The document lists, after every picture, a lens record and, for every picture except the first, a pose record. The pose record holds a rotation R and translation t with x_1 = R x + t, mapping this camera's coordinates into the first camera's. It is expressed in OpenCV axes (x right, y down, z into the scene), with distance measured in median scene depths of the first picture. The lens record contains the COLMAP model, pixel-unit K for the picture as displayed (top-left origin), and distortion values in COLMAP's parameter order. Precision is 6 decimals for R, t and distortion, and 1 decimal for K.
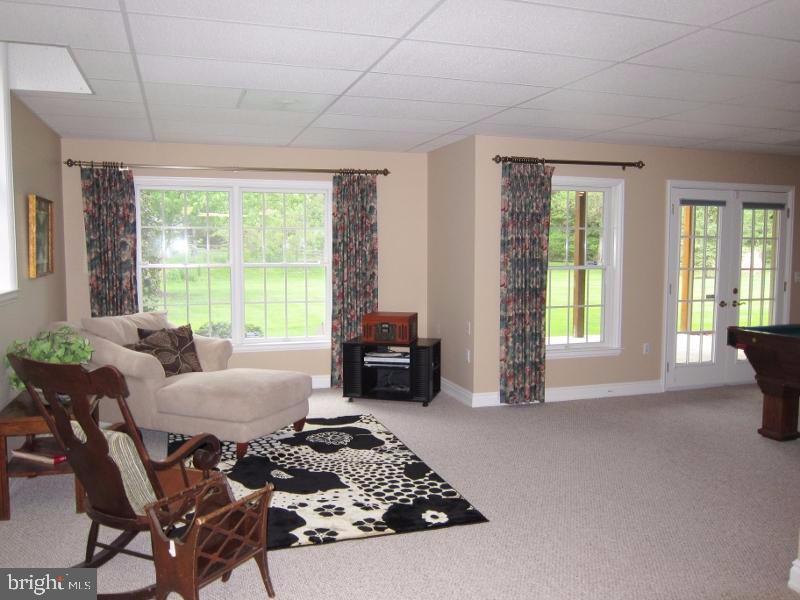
lens RADIAL K [[686.1, 0, 398.8], [0, 686.1, 304.9], [0, 0, 1]] dist [-0.044750, 0.009048]
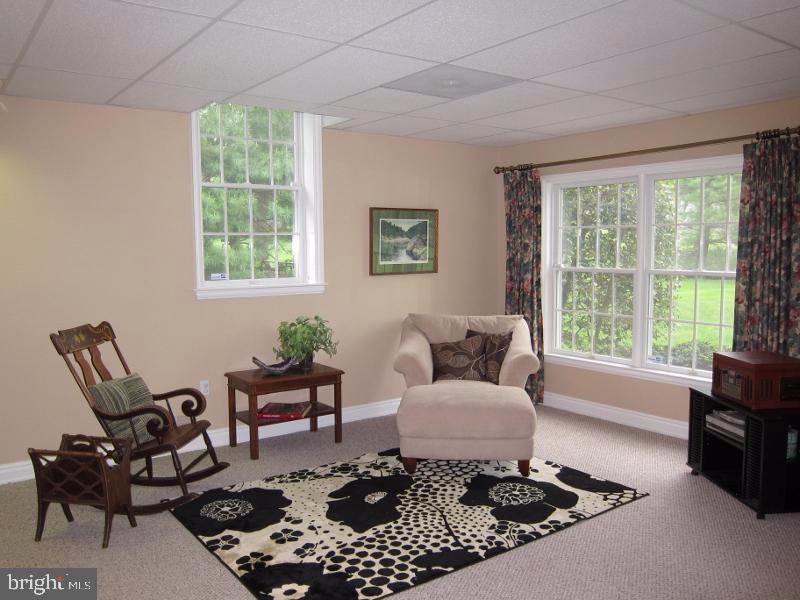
lens RADIAL K [[686.1, 0, 397.5], [0, 686.1, 302.1], [0, 0, 1]] dist [-0.044750, 0.009048]
pose [[0.283458, 0.076134, -0.955958, 0.722924], [-0.066723, 0.995994, 0.059538, -0.077540], [0.956661, 0.046908, 0.287402, 0.756841]]
